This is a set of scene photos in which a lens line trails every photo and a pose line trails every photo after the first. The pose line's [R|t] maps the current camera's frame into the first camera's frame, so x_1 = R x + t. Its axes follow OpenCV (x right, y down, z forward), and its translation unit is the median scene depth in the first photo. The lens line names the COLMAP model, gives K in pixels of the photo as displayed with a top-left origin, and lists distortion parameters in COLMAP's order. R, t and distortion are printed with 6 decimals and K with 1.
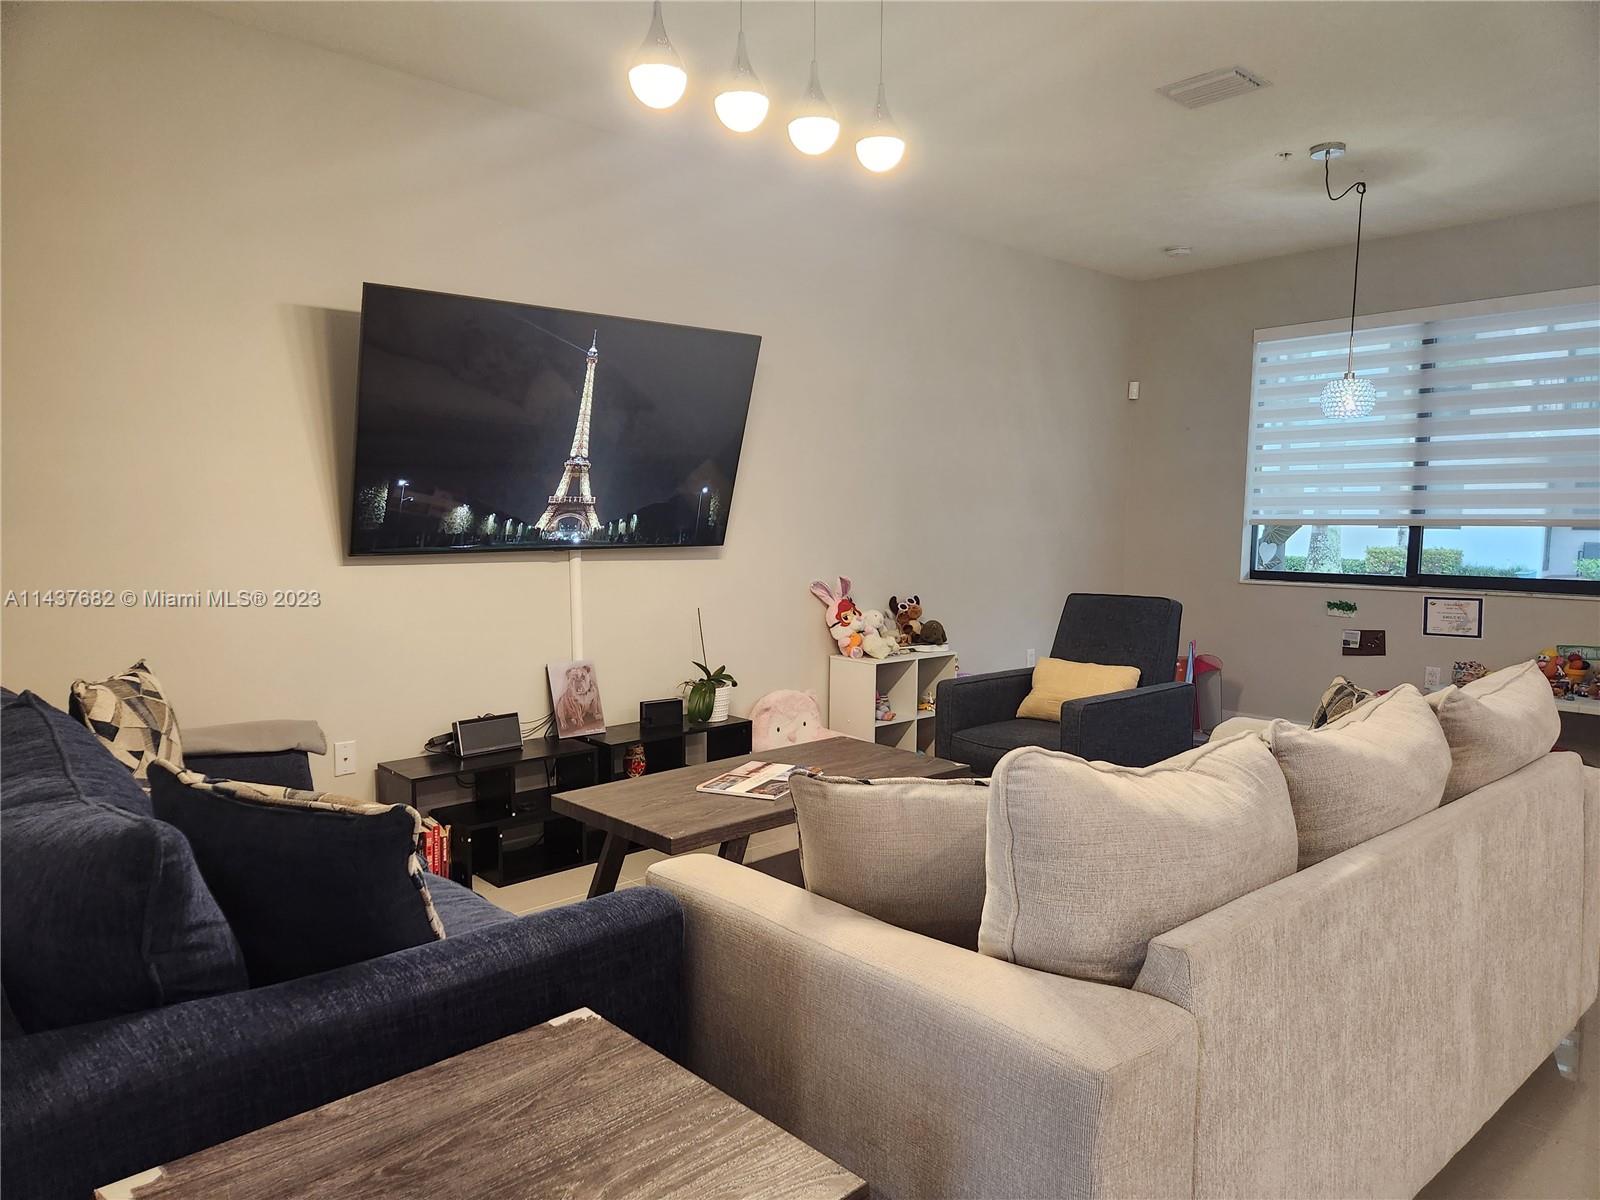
lens RADIAL K [[1072.1, 0, 785.8], [0, 1072.1, 620.4], [0, 0, 1]] dist [0.065504, -0.040952]
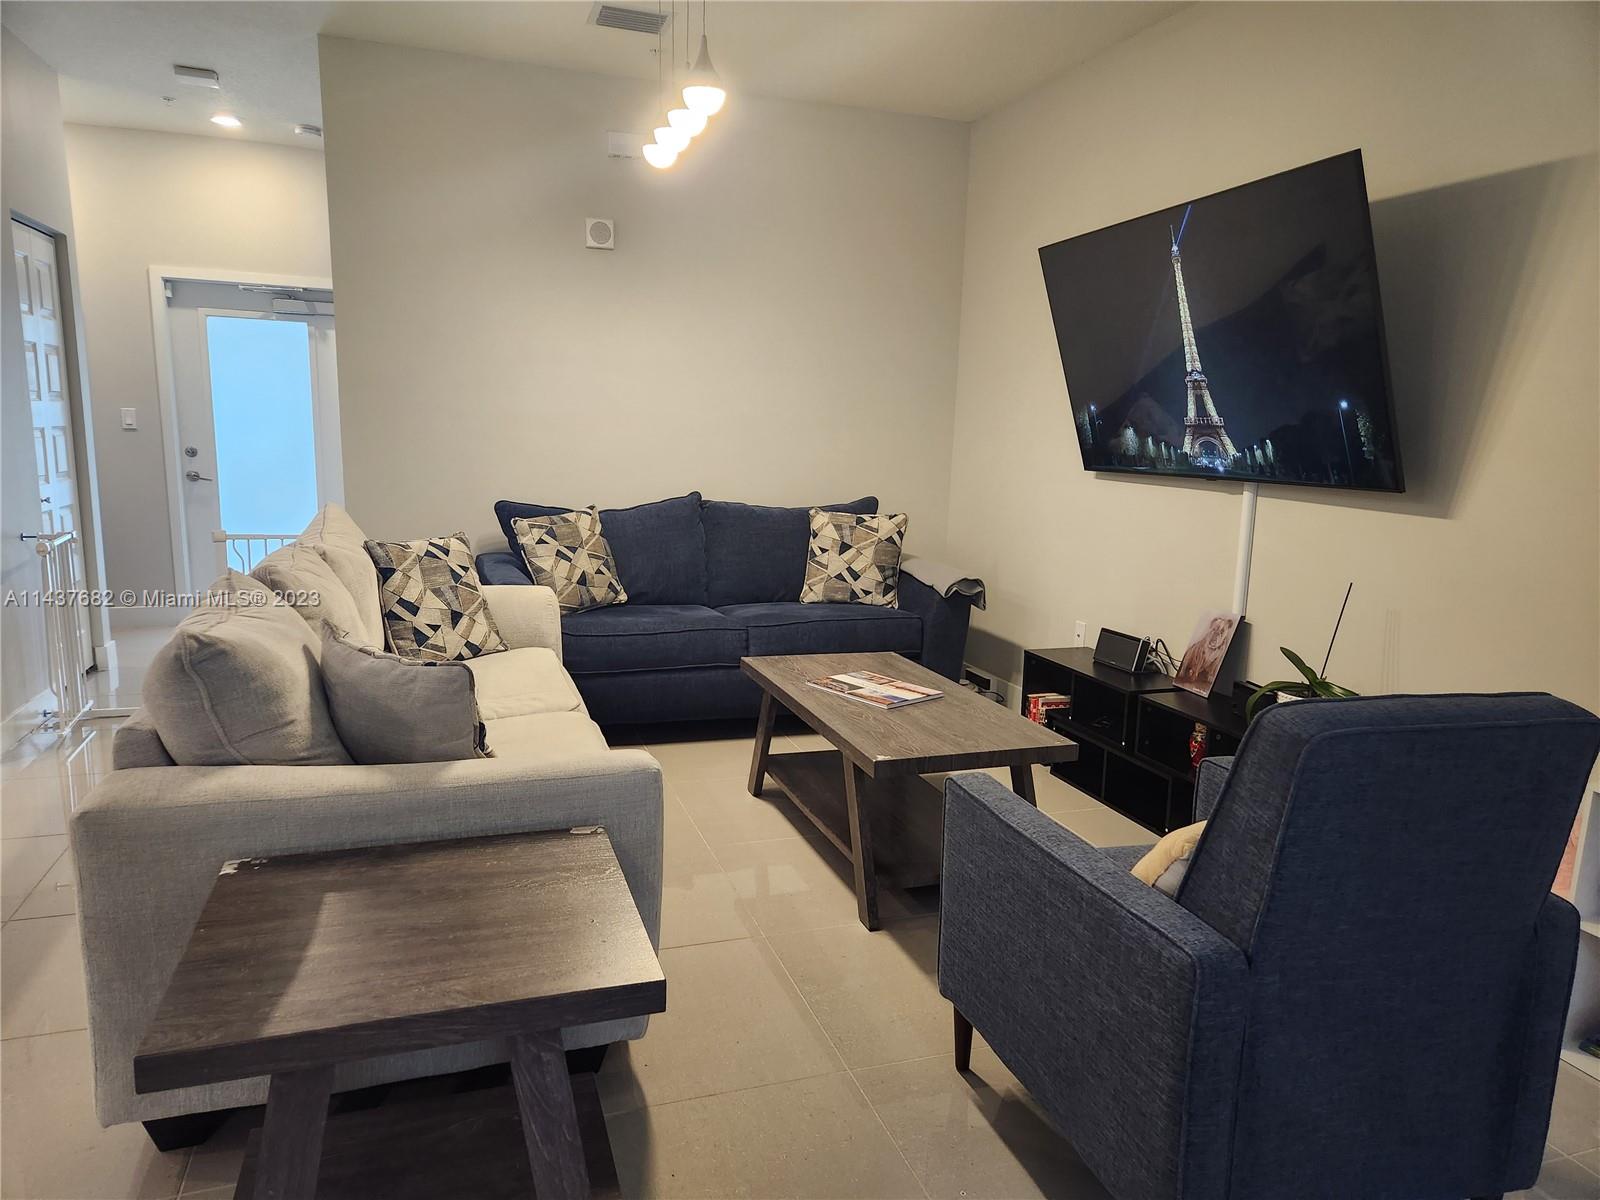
lens RADIAL K [[1072.1, 0, 799.3], [0, 1072.1, 604.3], [0, 0, 1]] dist [0.065504, -0.040952]
pose [[-0.391864, 0.138182, -0.909587, 0.747901], [-0.122569, 0.972003, 0.200468, -0.102573], [0.911822, 0.190044, -0.363956, 1.039514]]
